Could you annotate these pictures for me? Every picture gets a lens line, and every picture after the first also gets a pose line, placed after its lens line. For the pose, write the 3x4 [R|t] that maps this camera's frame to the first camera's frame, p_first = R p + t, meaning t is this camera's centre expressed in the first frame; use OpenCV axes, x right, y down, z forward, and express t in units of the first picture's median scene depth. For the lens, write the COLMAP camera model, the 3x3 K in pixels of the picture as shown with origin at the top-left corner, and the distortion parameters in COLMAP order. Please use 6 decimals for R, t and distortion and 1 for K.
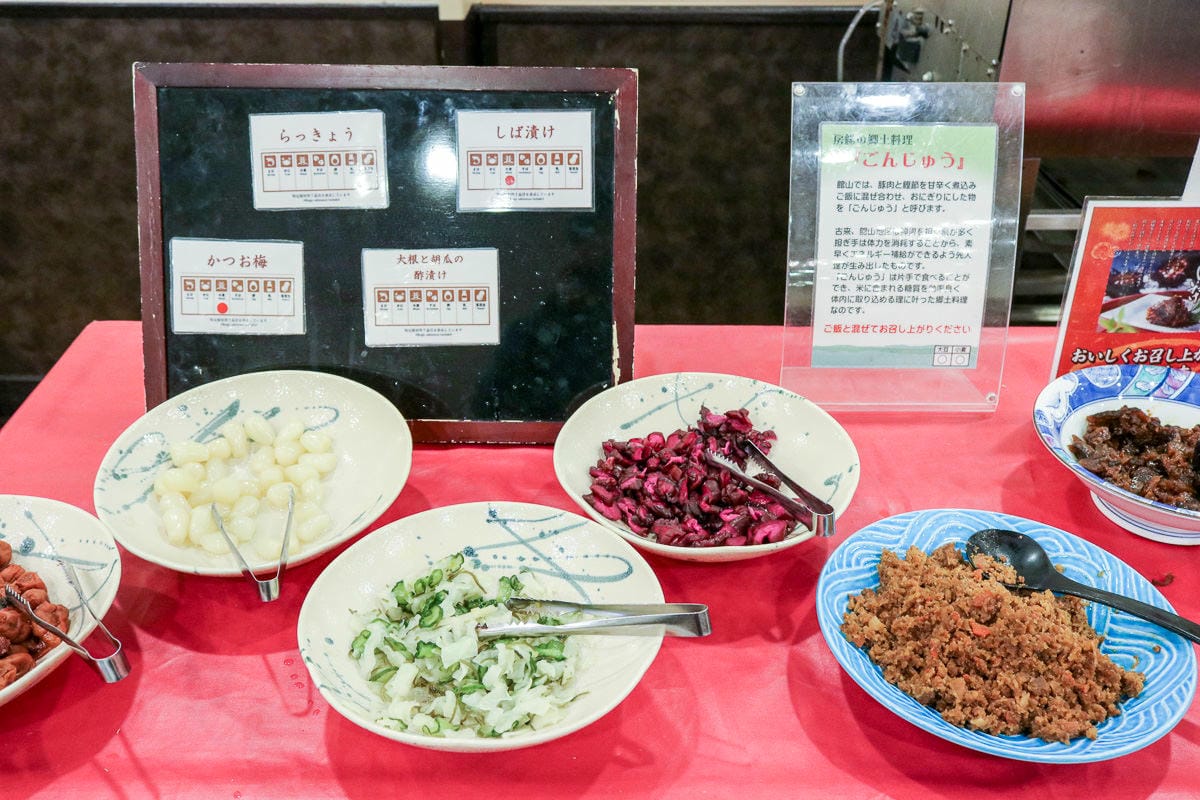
lens RADIAL K [[1177.7, 0, 600.0], [0, 1177.7, 400.0], [0, 0, 1]] dist [-0.010444, 0.002963]
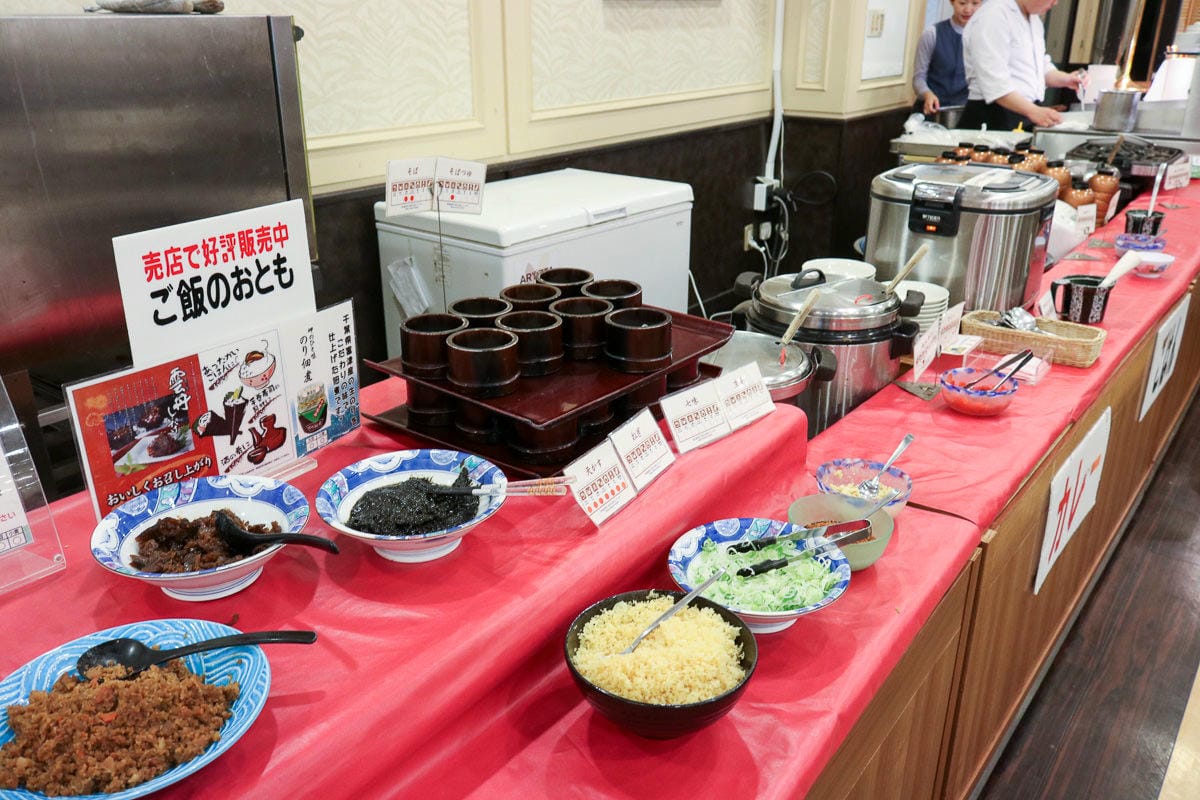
lens RADIAL K [[953.8, 0, 600.0], [0, 953.8, 400.0], [0, 0, 1]] dist [0.000971, 0.000957]
pose [[0.603633, -0.299668, 0.738800, -0.014053], [0.403113, 0.914211, 0.041456, 0.040155], [-0.687842, 0.272795, 0.672648, -0.122842]]
